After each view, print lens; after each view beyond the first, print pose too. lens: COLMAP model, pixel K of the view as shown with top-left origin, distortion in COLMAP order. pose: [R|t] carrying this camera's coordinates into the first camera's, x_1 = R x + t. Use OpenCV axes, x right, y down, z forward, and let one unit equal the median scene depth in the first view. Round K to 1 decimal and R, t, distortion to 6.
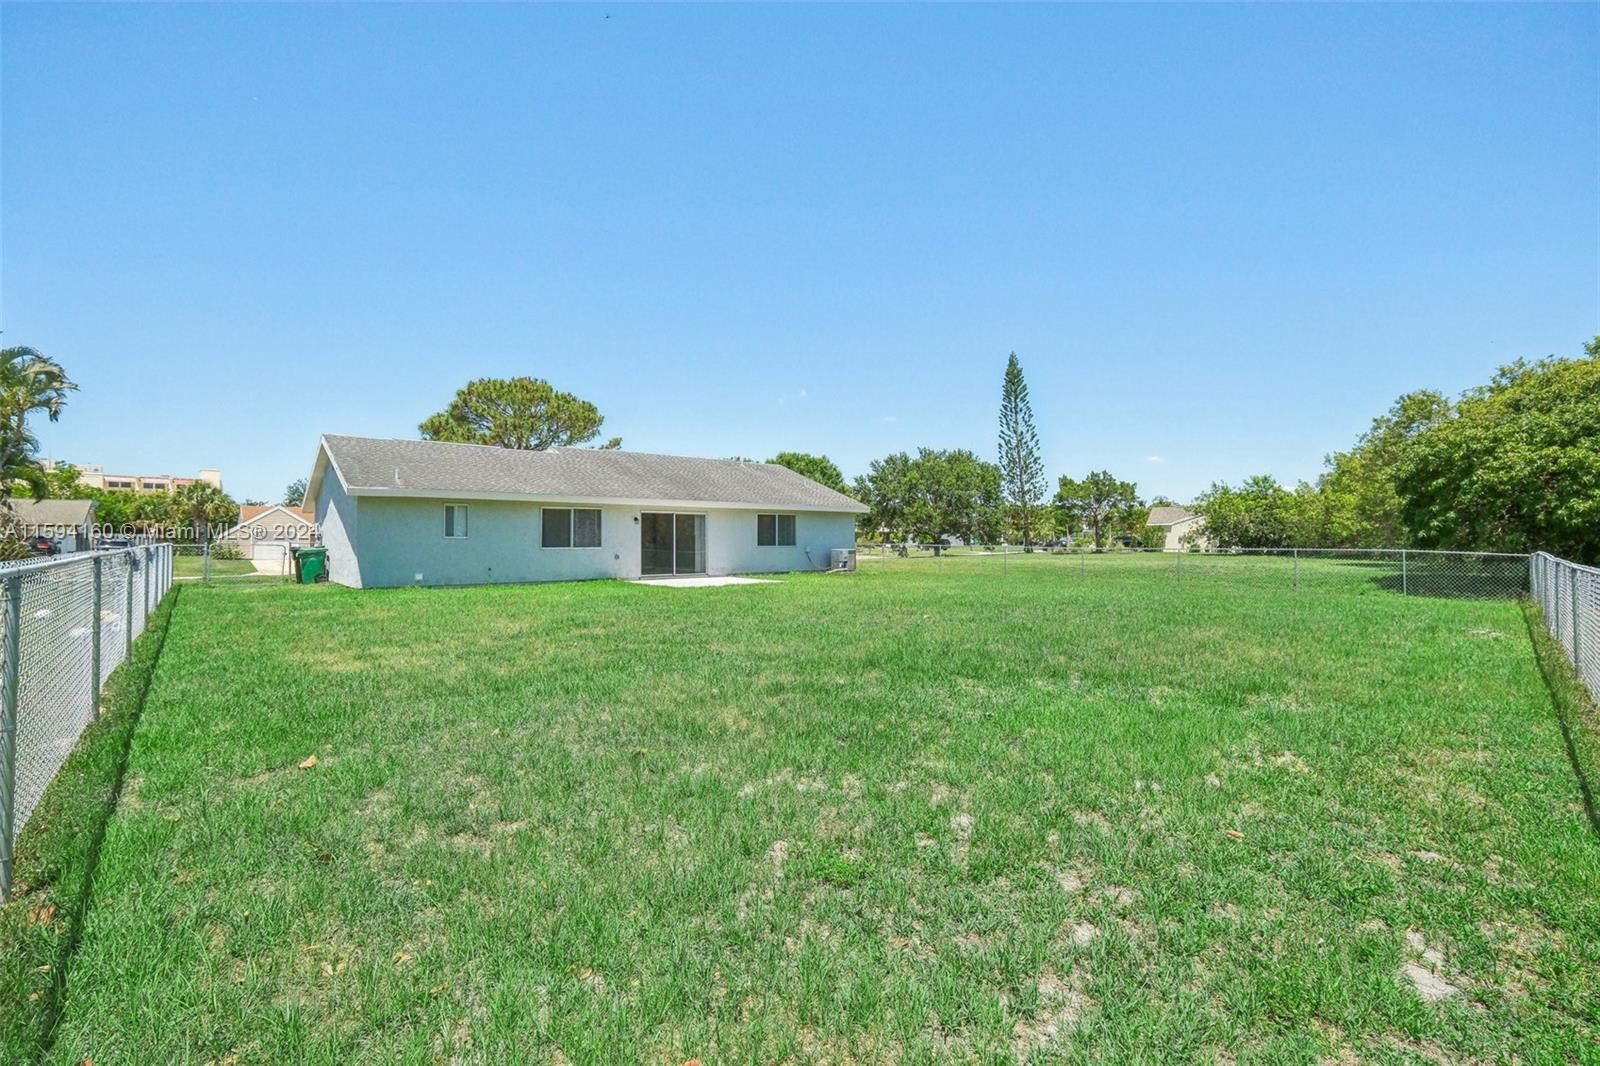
lens RADIAL K [[659.2, 0, 793.6], [0, 659.2, 525.1], [0, 0, 1]] dist [-0.002405, -0.000231]
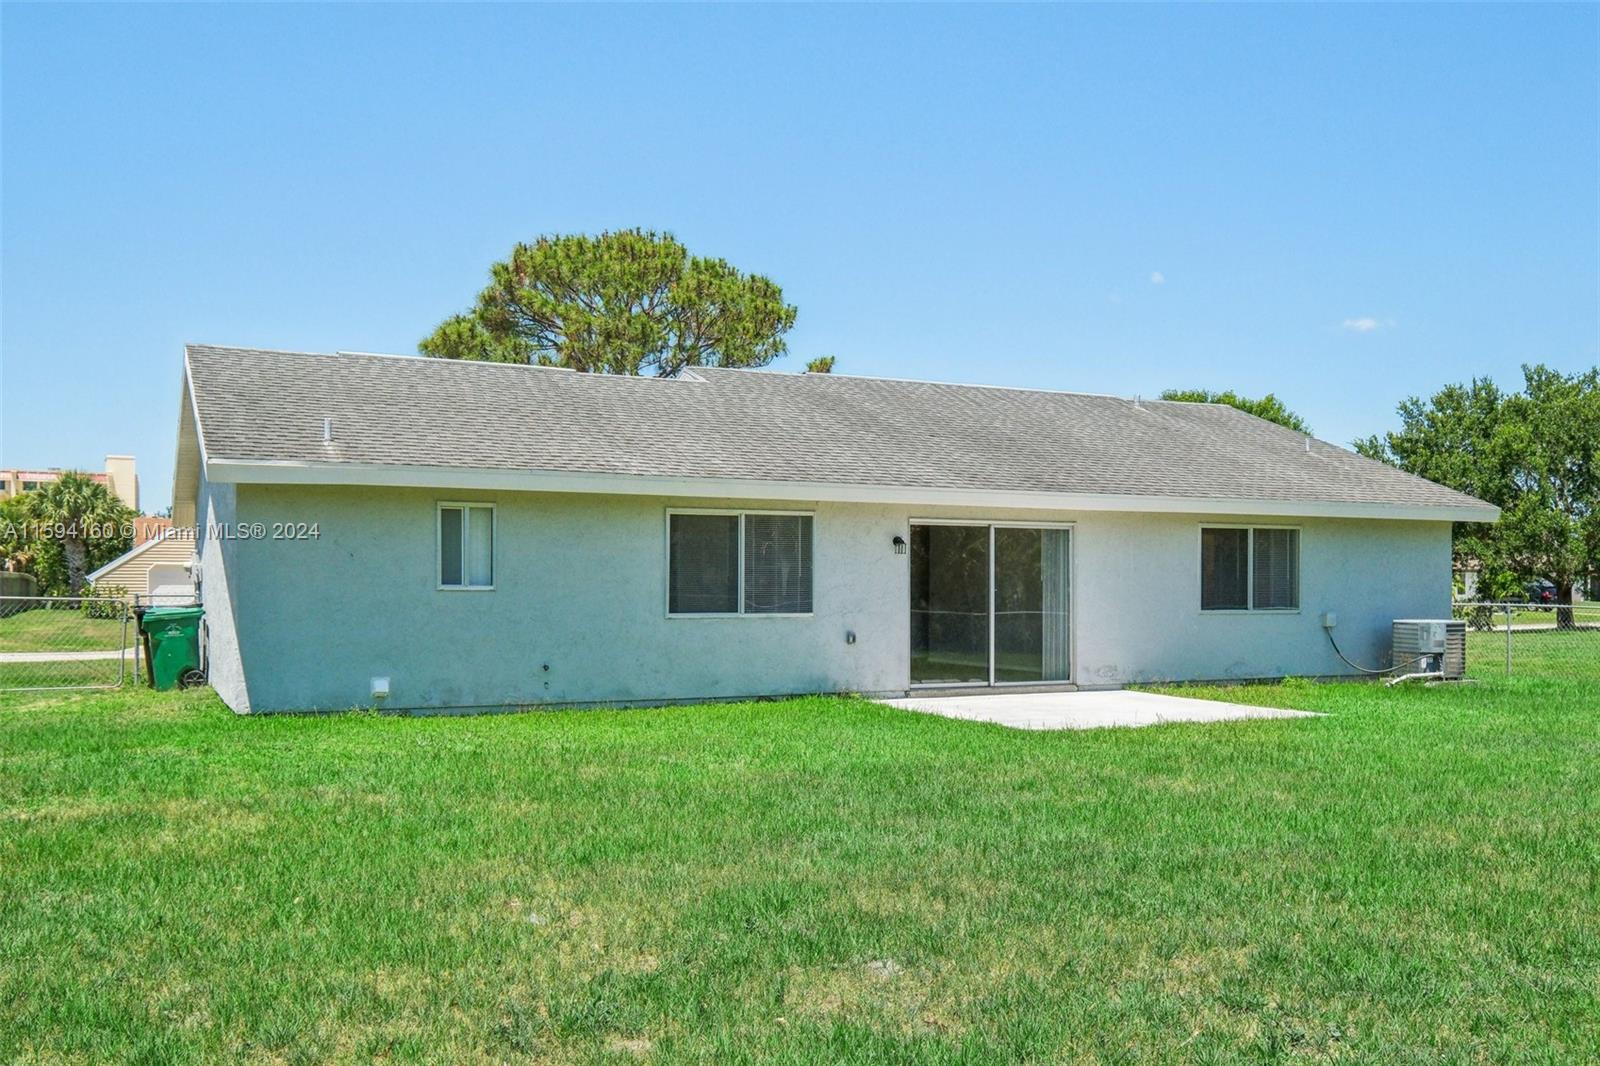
lens RADIAL K [[1331.3, 0, 823.9], [0, 1331.3, 599.4], [0, 0, 1]] dist [-0.007347, -0.004125]
pose [[0.970257, 0.008437, -0.241928, -0.076249], [0.000033, 0.999388, 0.034985, -0.001478], [0.242075, -0.033953, 0.969663, 0.191508]]
